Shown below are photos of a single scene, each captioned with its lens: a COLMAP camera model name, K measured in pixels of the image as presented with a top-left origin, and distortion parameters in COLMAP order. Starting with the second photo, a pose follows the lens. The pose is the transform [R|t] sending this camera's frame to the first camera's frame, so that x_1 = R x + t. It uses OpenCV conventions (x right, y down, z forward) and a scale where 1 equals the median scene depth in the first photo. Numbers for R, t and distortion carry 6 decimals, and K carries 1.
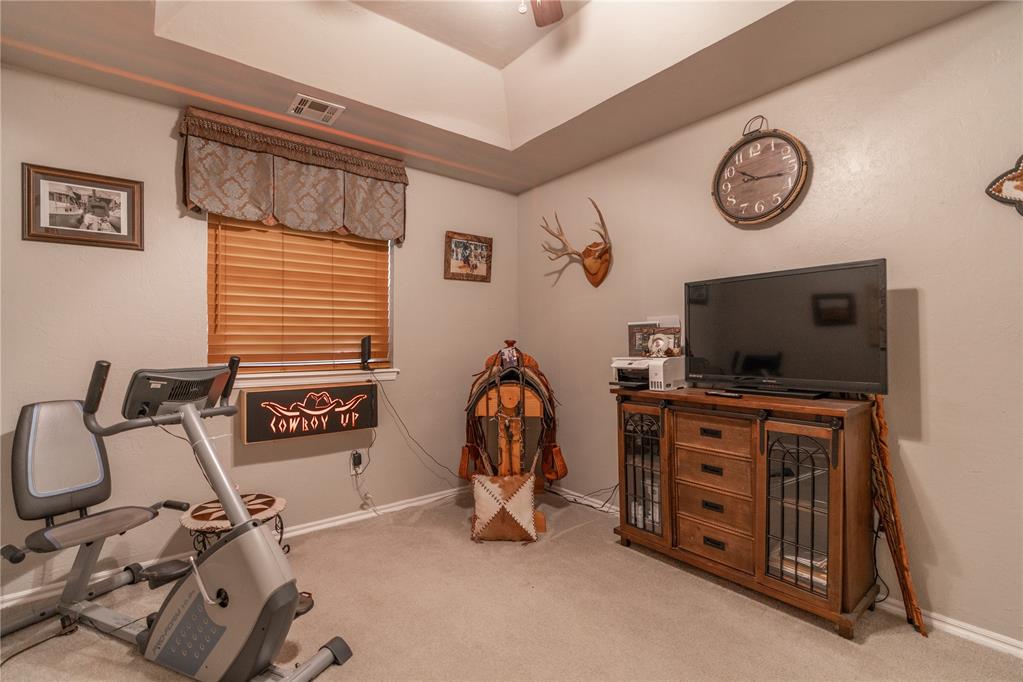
lens RADIAL K [[463.4, 0, 511.8], [0, 463.4, 338.5], [0, 0, 1]] dist [-0.010802, 0.001933]
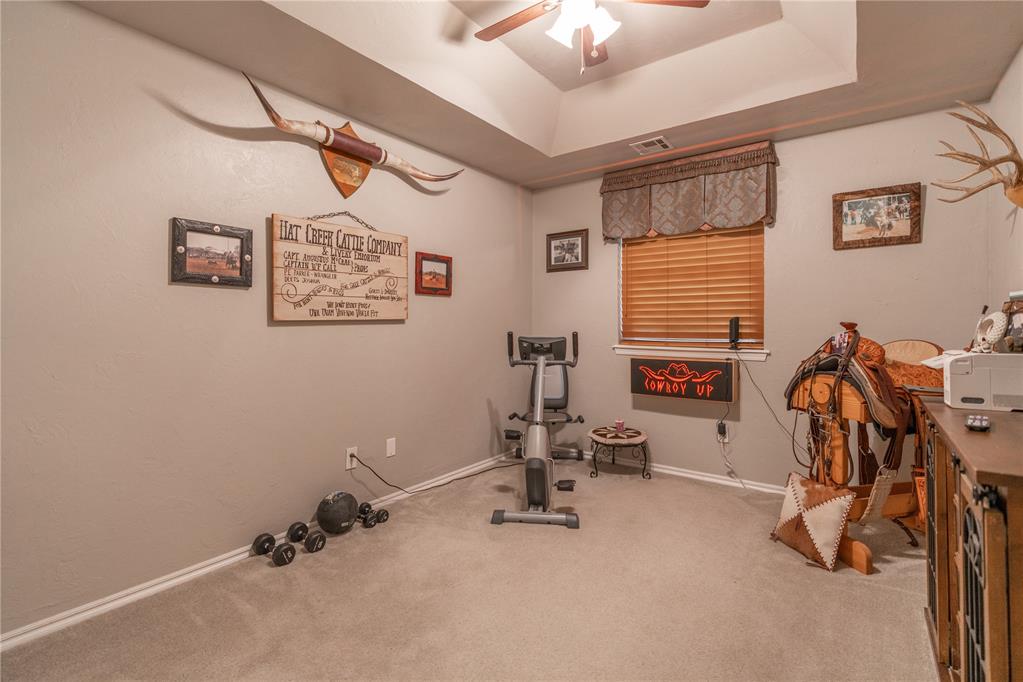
lens RADIAL K [[463.4, 0, 510.4], [0, 463.4, 322.6], [0, 0, 1]] dist [-0.010802, 0.001933]
pose [[0.248440, 0.002430, -0.968644, 0.653171], [0.006174, 0.999973, 0.004092, -0.001915], [0.968628, -0.006997, 0.248418, 0.247210]]
